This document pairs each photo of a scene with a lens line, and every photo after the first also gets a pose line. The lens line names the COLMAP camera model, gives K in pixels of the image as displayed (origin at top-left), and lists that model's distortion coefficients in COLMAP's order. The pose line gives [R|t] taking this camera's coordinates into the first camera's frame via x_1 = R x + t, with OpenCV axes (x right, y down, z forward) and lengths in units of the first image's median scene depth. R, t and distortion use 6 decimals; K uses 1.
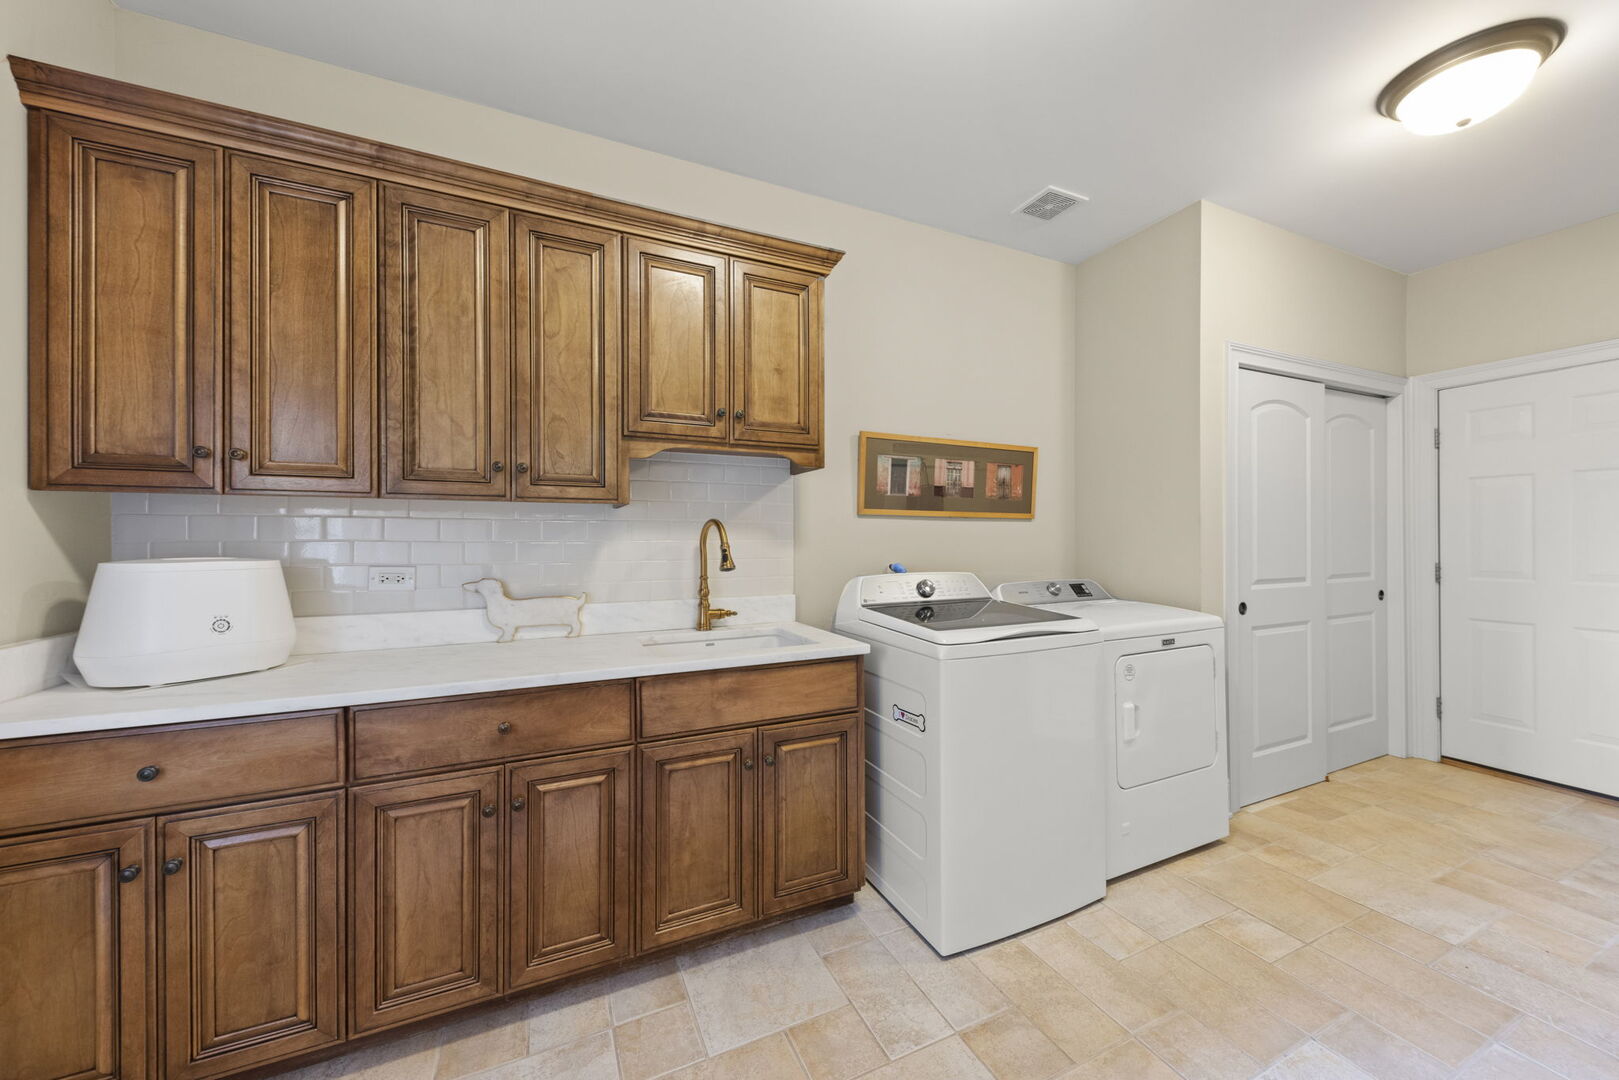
lens RADIAL K [[578.6, 0, 807.9], [0, 578.6, 537.8], [0, 0, 1]] dist [0.010655, -0.001343]
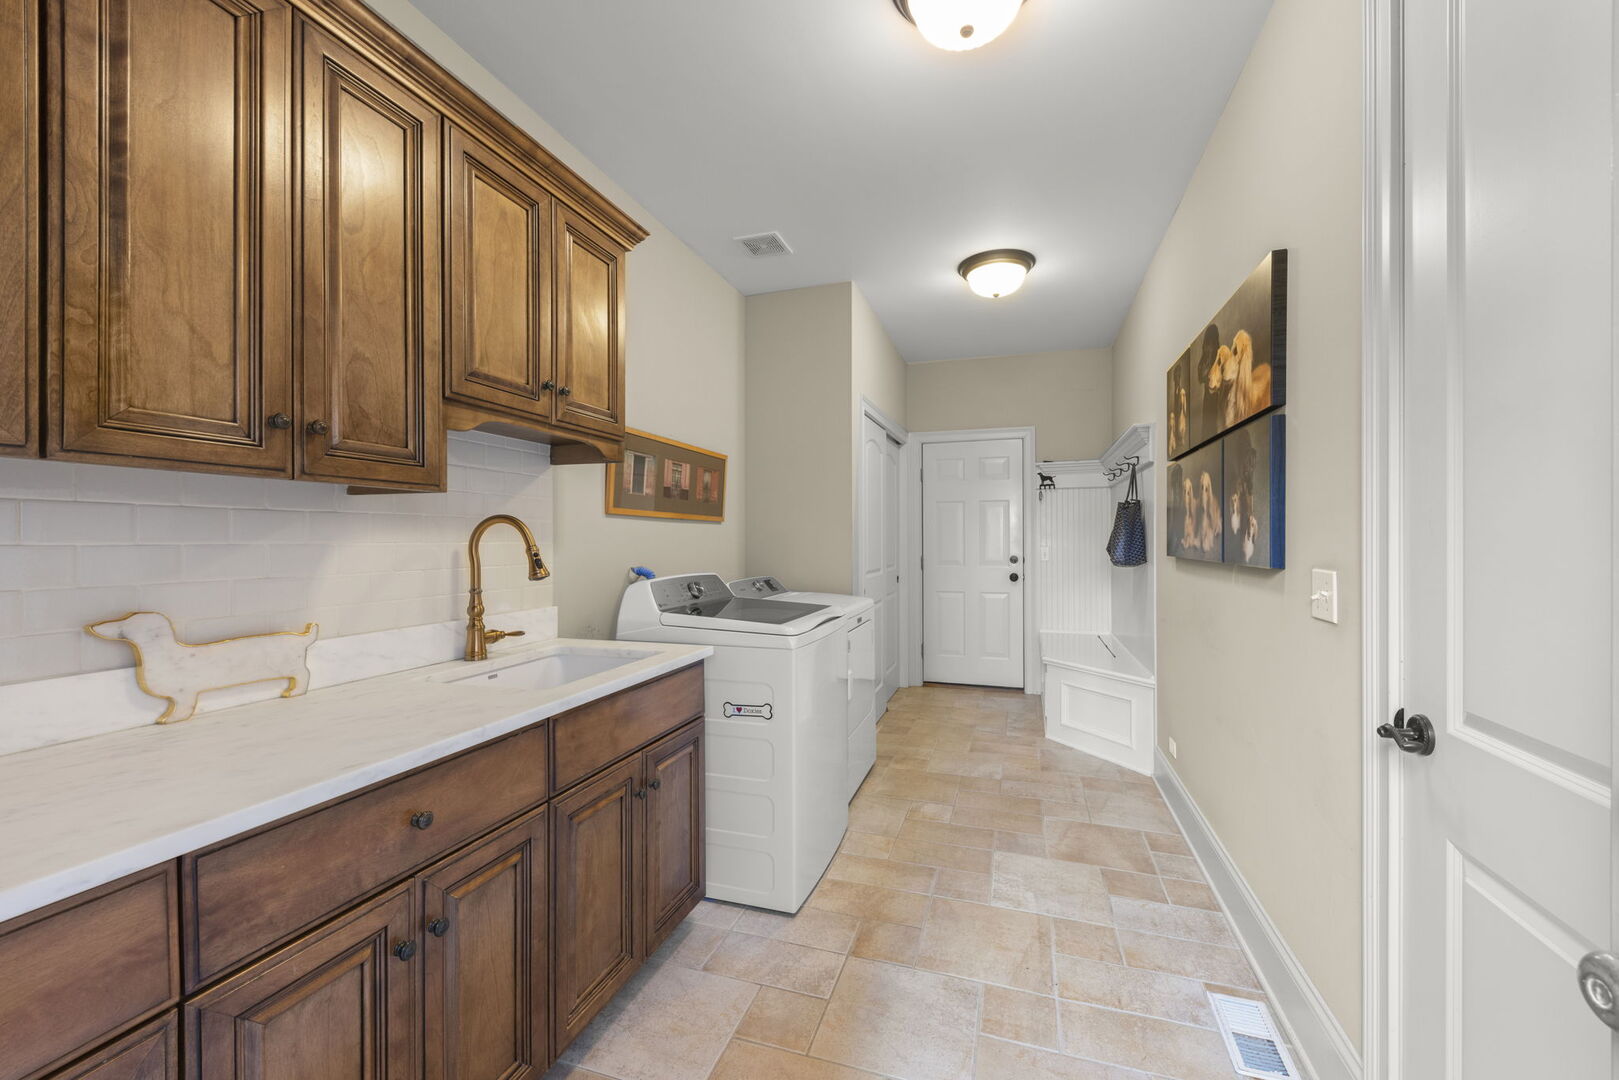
lens RADIAL K [[628.2, 0, 812.4], [0, 628.2, 538.3], [0, 0, 1]] dist [0.005975, -0.004073]
pose [[0.690486, 0.002796, 0.723340, -0.581148], [-0.001486, 0.999996, -0.002447, 0.000588], [-0.723344, 0.000615, 0.690488, 0.130976]]
